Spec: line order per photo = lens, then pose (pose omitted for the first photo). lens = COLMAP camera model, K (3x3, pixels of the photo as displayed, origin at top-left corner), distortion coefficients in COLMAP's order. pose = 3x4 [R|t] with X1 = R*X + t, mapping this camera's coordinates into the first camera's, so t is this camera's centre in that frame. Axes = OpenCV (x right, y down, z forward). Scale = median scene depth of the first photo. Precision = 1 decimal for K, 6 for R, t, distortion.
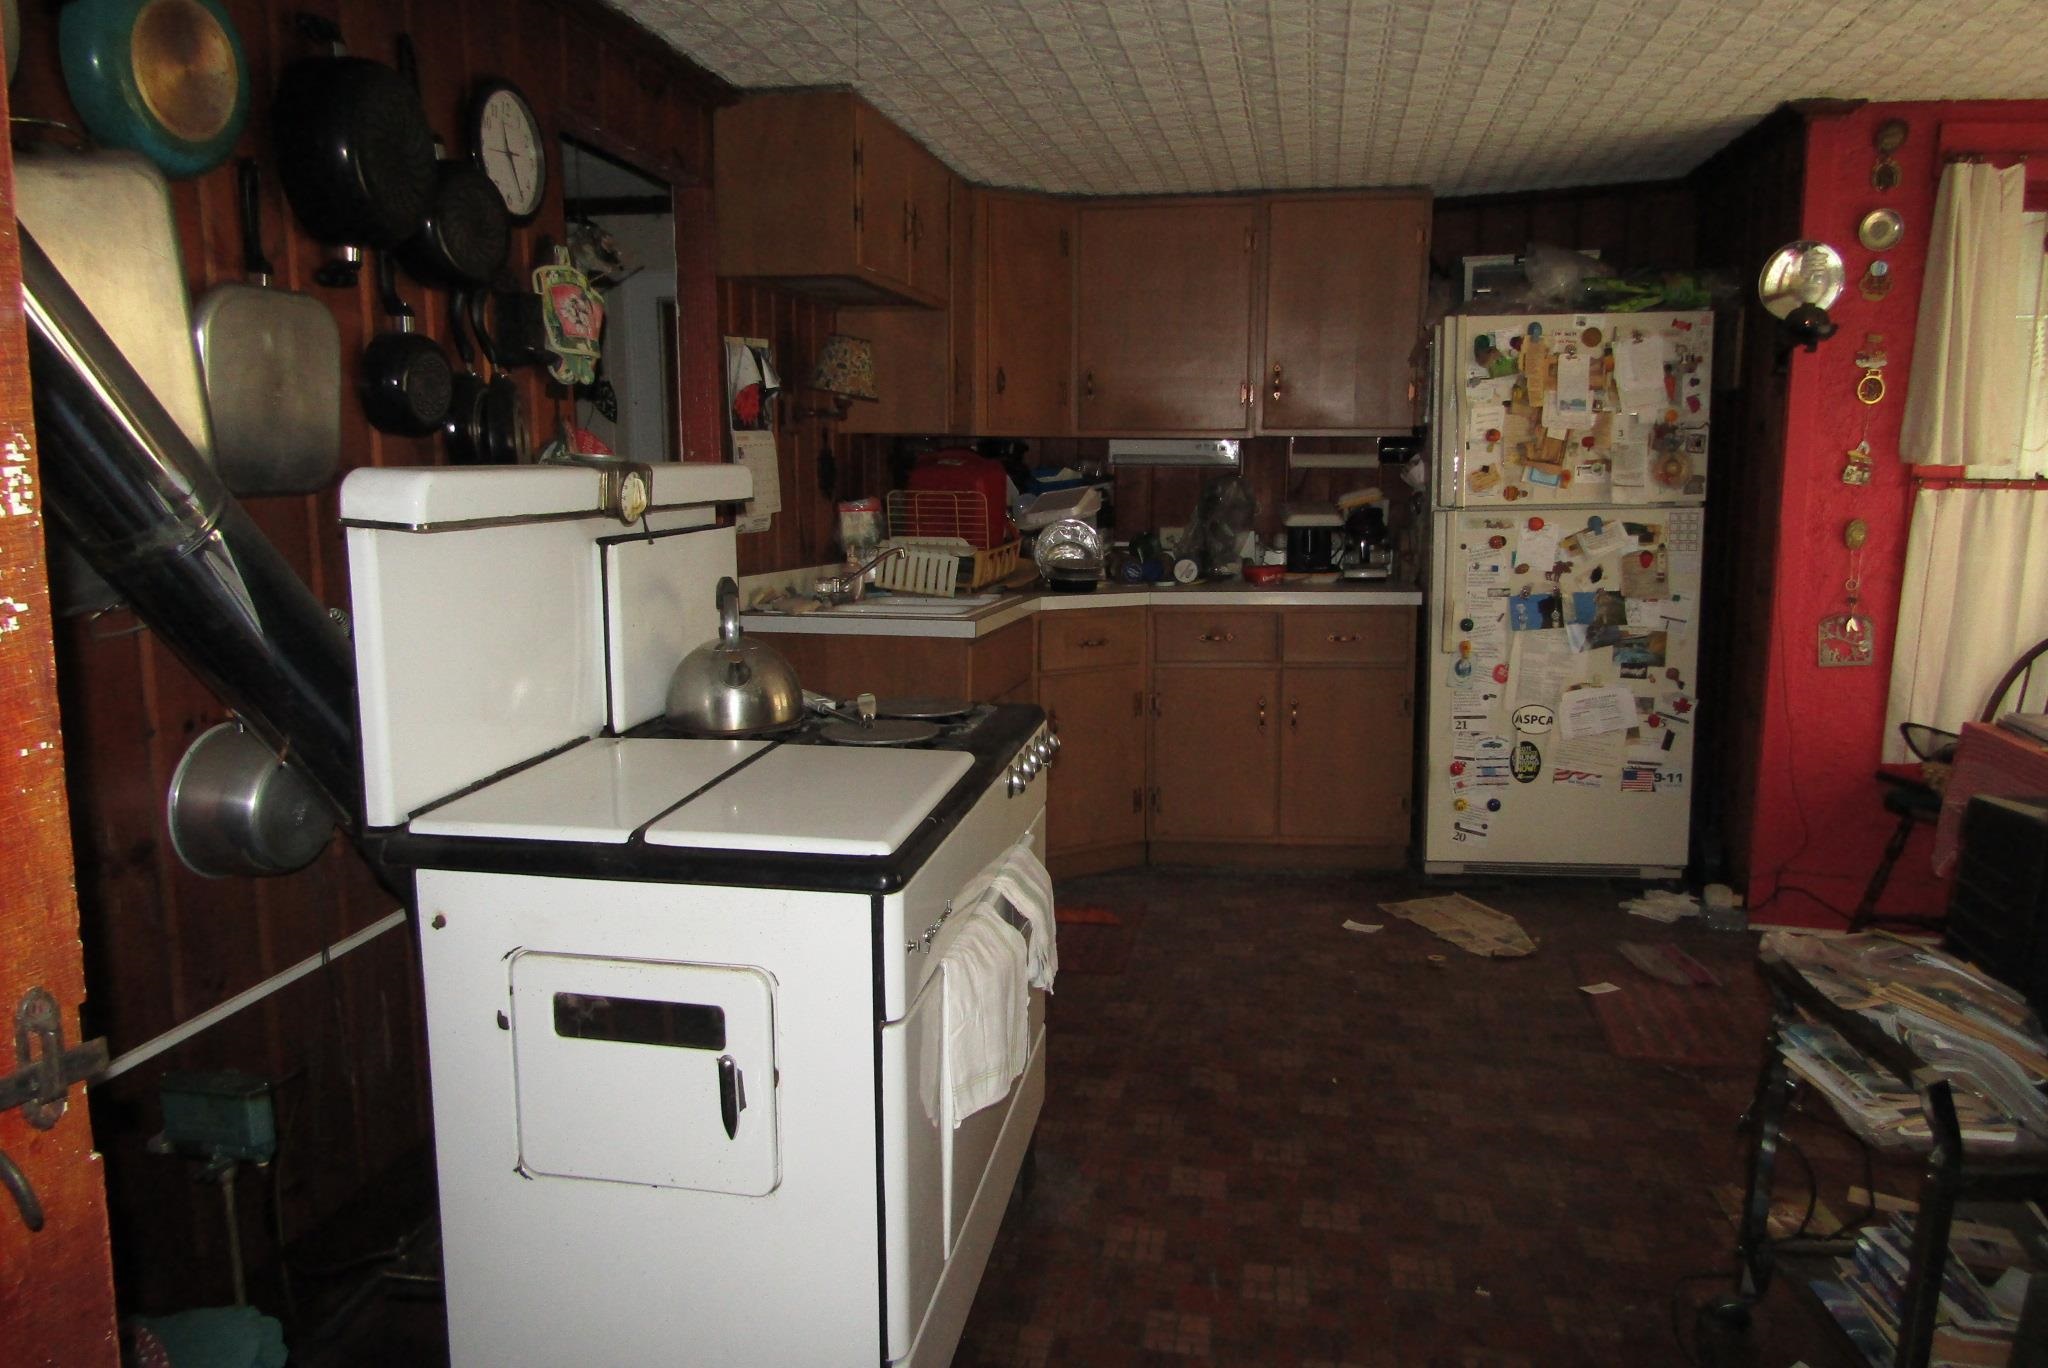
lens RADIAL K [[1449.0, 0, 1022.4], [0, 1449.0, 682.4], [0, 0, 1]] dist [-0.010233, -0.003596]
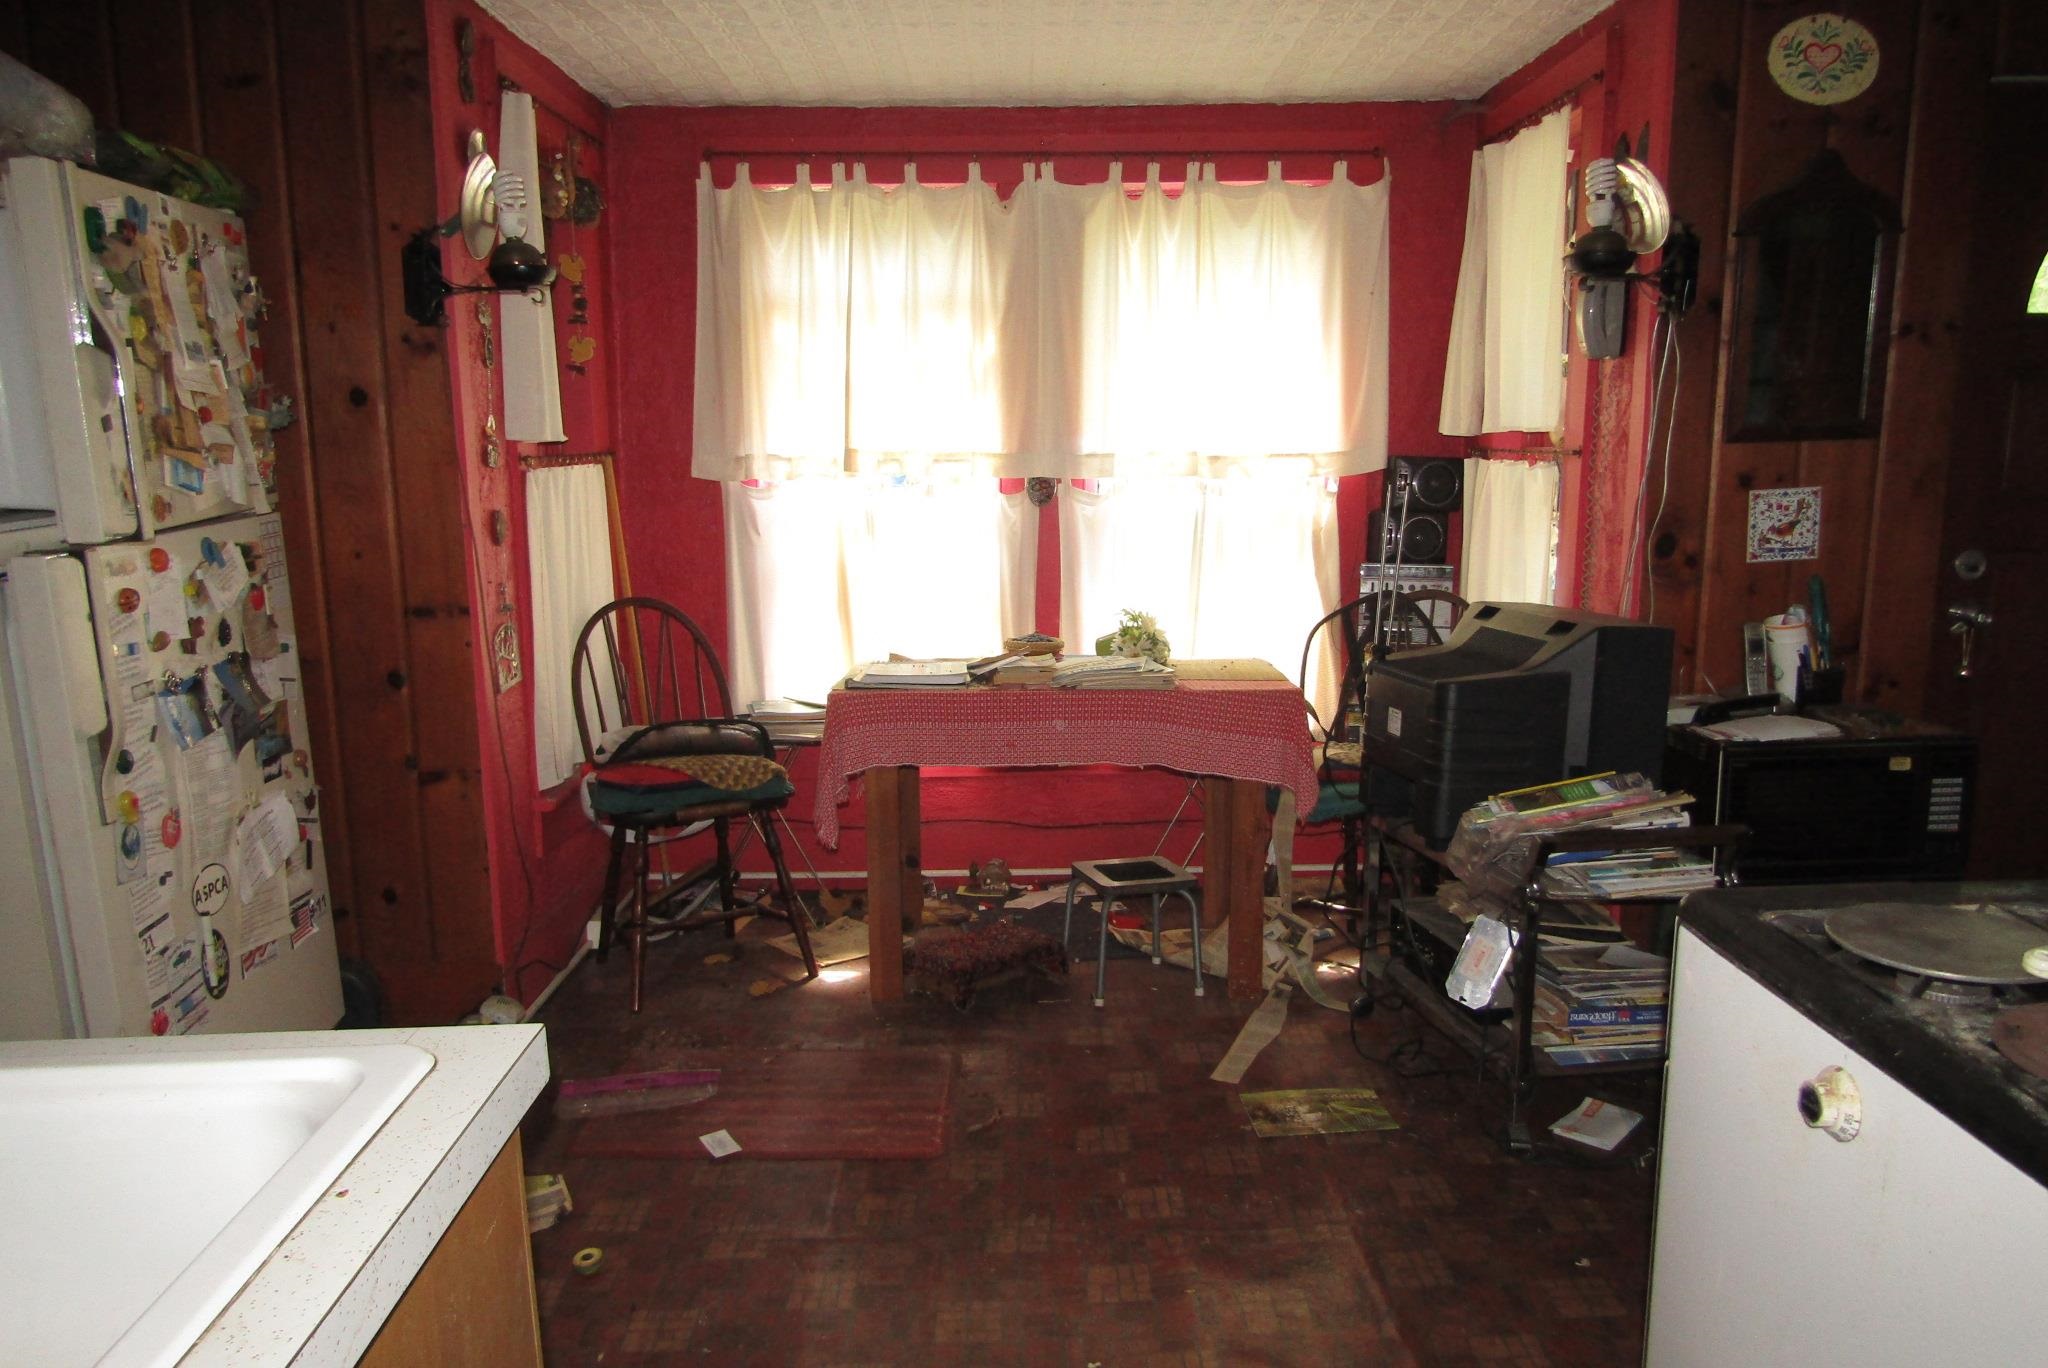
lens RADIAL K [[1449.0, 0, 999.8], [0, 1449.0, 731.9], [0, 0, 1]] dist [-0.010233, -0.003596]
pose [[-0.182760, -0.199275, 0.962750, -0.263476], [0.171757, 0.957713, 0.230838, -0.118954], [-0.968038, 0.207547, -0.140805, 0.774802]]
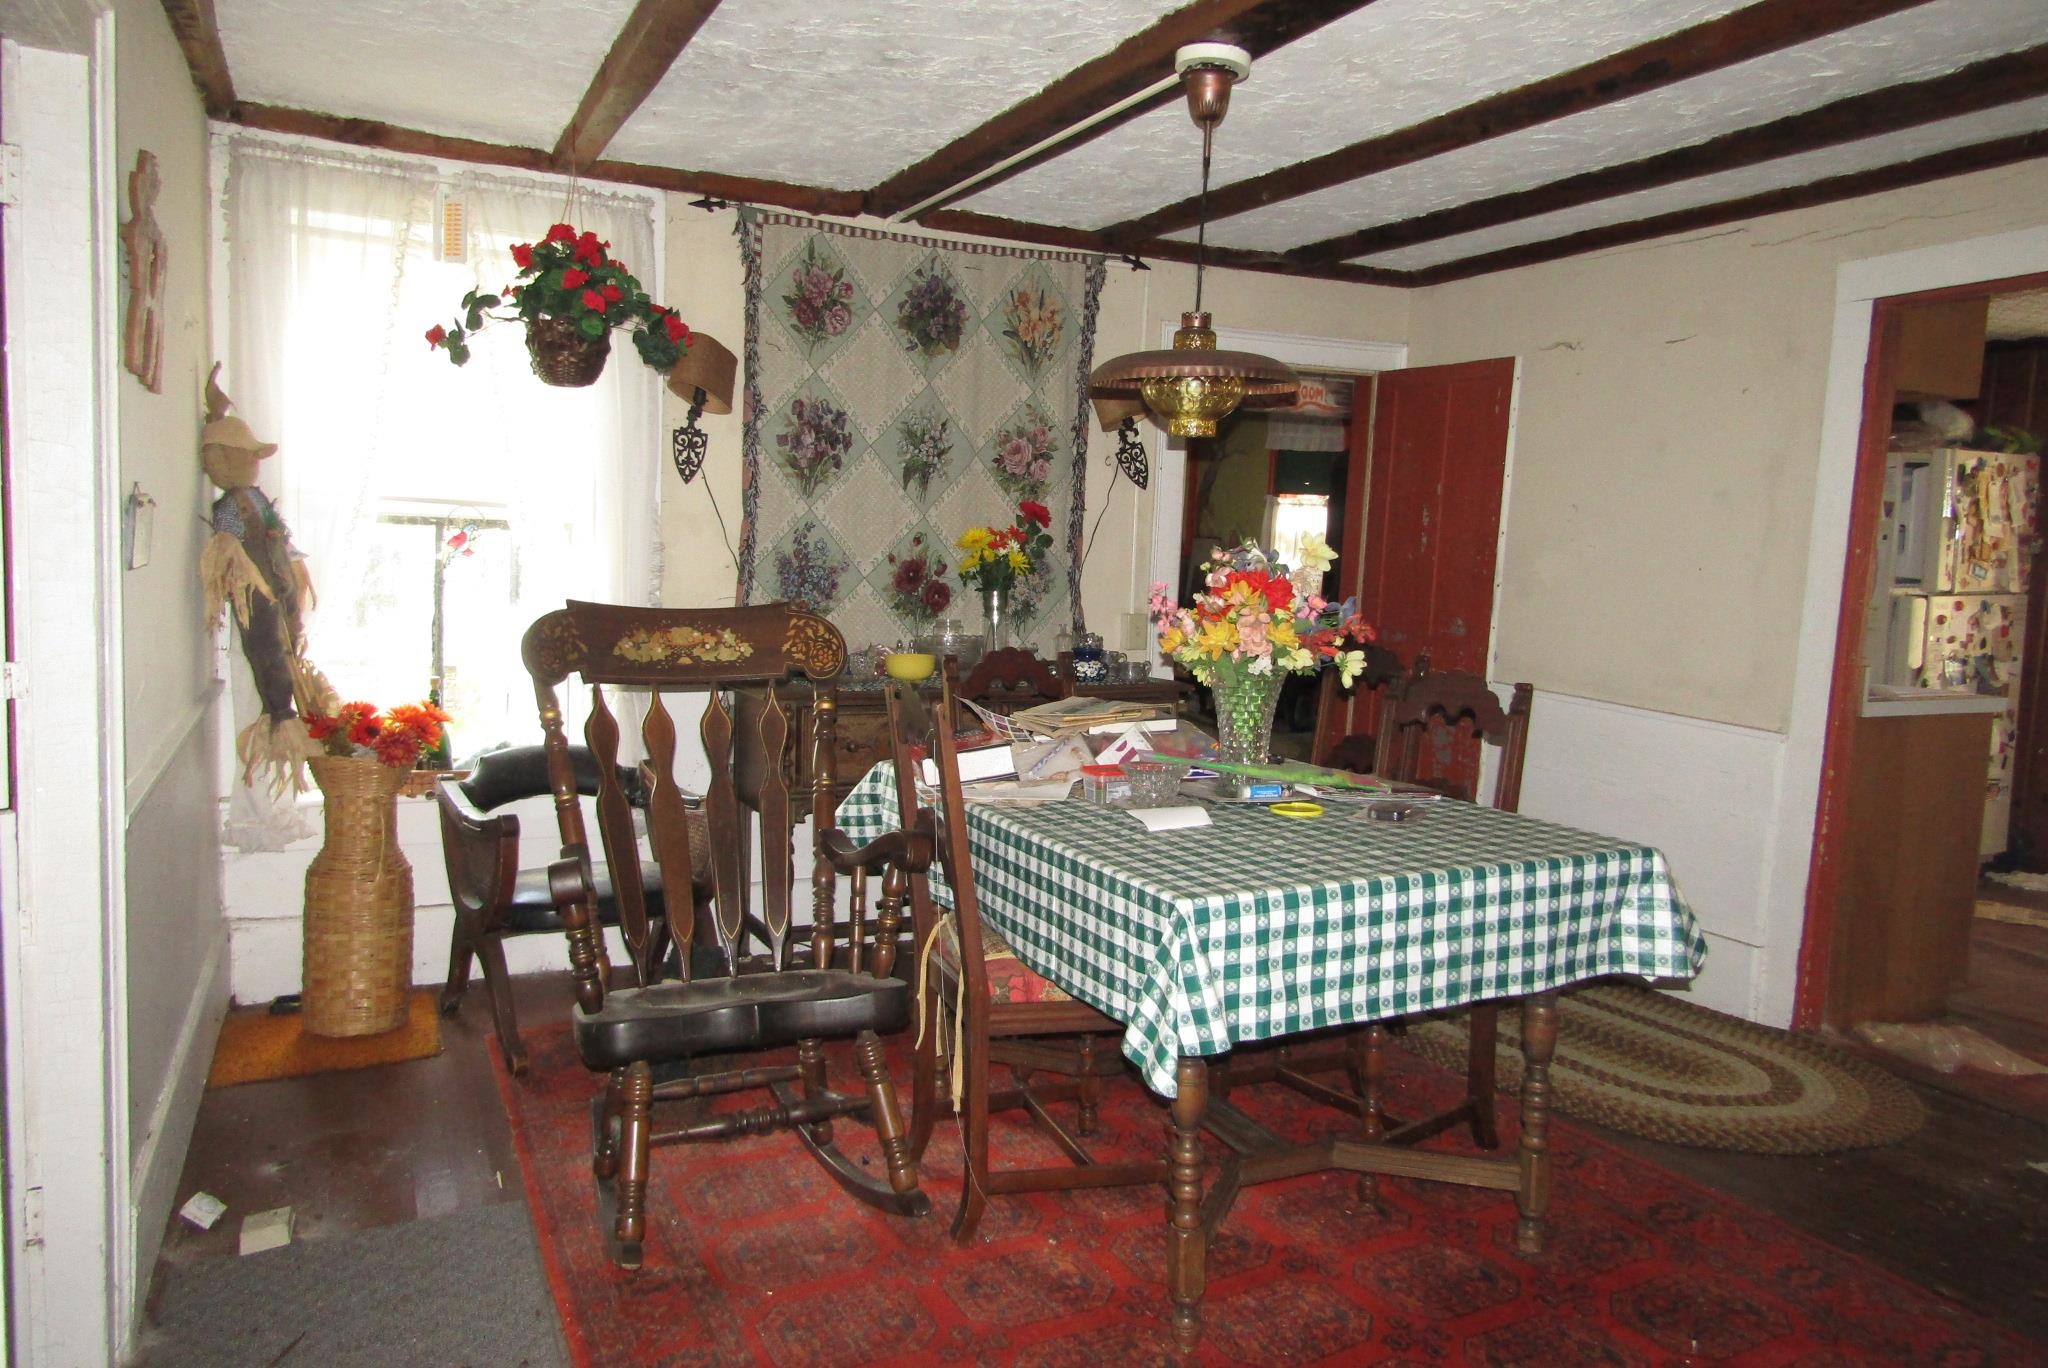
lens RADIAL K [[1449.0, 0, 1020.8], [0, 1449.0, 680.1], [0, 0, 1]] dist [-0.010233, -0.003596]
pose [[0.813737, -0.027507, 0.580582, -1.117177], [0.060142, 0.997503, -0.037035, -0.044386], [-0.578113, 0.065054, 0.813359, 0.426158]]
